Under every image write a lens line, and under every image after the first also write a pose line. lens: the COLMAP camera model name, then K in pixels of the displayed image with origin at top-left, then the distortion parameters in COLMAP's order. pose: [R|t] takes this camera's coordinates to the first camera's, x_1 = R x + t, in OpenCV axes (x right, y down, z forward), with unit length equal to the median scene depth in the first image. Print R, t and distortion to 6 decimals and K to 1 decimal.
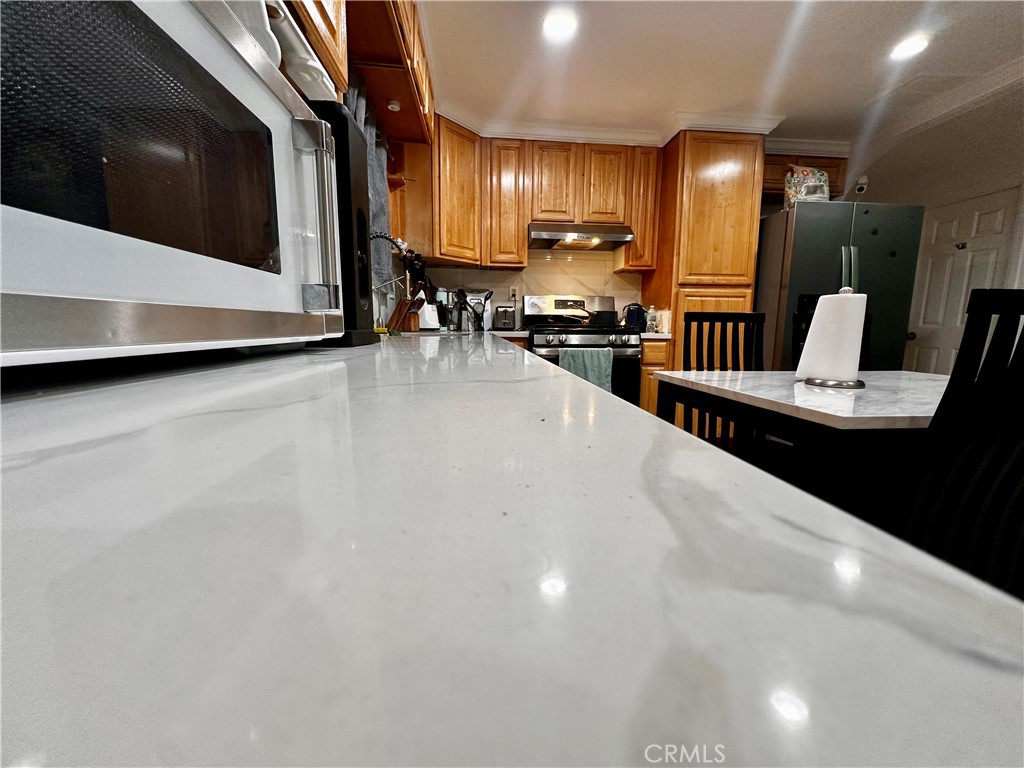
lens RADIAL K [[409.9, 0, 512.0], [0, 409.9, 384.0], [0, 0, 1]] dist [0.000692, 0.000035]
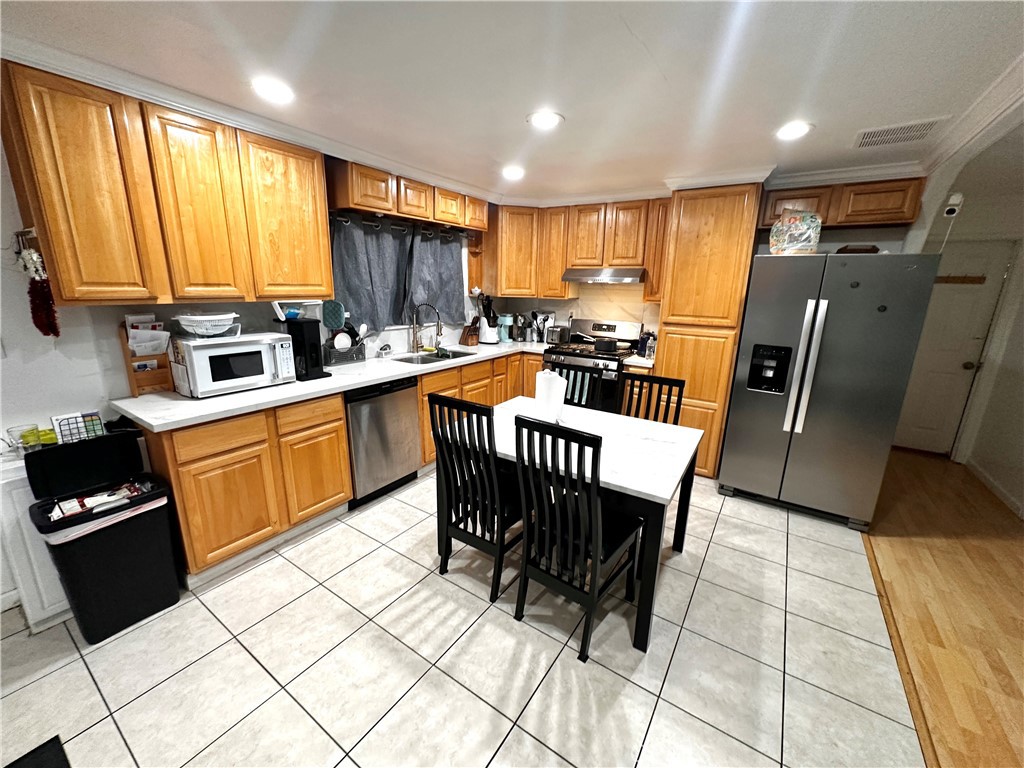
lens RADIAL K [[409.9, 0, 512.0], [0, 409.9, 384.0], [0, 0, 1]] dist [0.000692, 0.000035]
pose [[0.786335, 0.154161, -0.598257, 0.797887], [-0.103595, 0.987557, 0.118314, -0.164001], [0.609053, -0.031058, 0.792521, -0.200852]]
